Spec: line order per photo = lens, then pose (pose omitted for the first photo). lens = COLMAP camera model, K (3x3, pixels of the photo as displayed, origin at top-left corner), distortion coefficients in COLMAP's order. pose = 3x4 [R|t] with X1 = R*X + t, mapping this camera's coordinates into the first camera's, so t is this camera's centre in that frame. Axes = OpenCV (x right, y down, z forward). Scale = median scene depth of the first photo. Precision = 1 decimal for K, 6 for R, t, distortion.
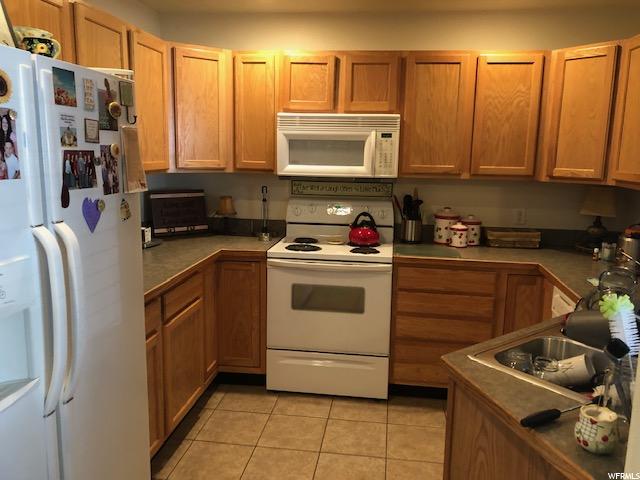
lens RADIAL K [[530.3, 0, 320.0], [0, 530.3, 240.0], [0, 0, 1]] dist [0.031701, -0.012211]
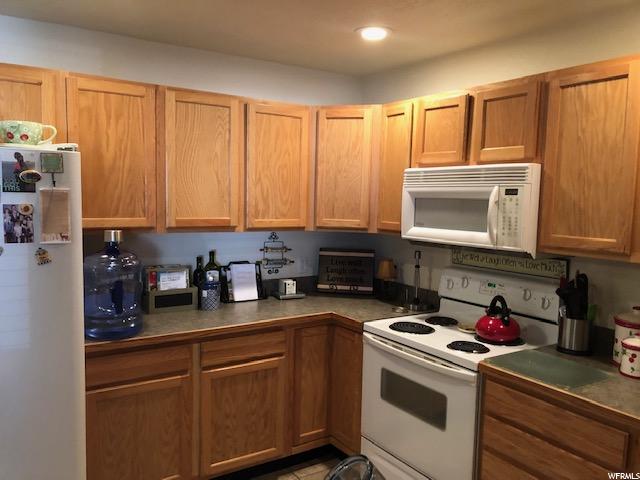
lens RADIAL K [[530.3, 0, 320.0], [0, 530.3, 240.0], [0, 0, 1]] dist [0.031701, -0.012211]
pose [[0.652610, 0.058411, -0.755439, 0.495970], [-0.137892, 0.989530, -0.042611, -0.066014], [0.745041, 0.131978, 0.653832, 0.341865]]
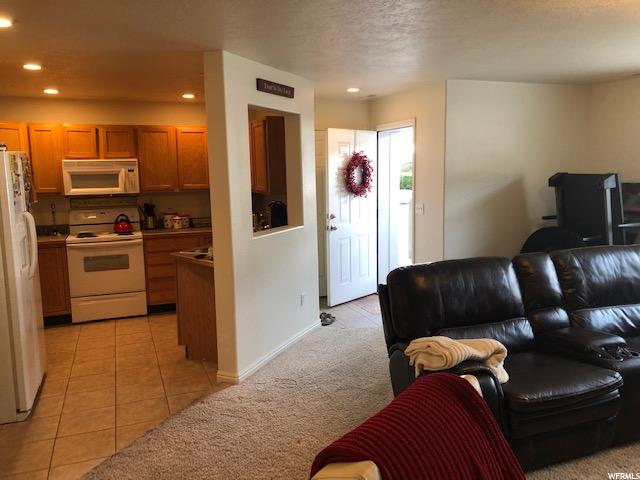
lens RADIAL K [[530.3, 0, 320.0], [0, 530.3, 240.0], [0, 0, 1]] dist [0.031701, -0.012211]
pose [[0.877179, -0.097663, 0.470127, -0.185461], [0.117573, 0.992978, -0.013093, 0.138485], [-0.465547, 0.066759, 0.882502, -0.889009]]
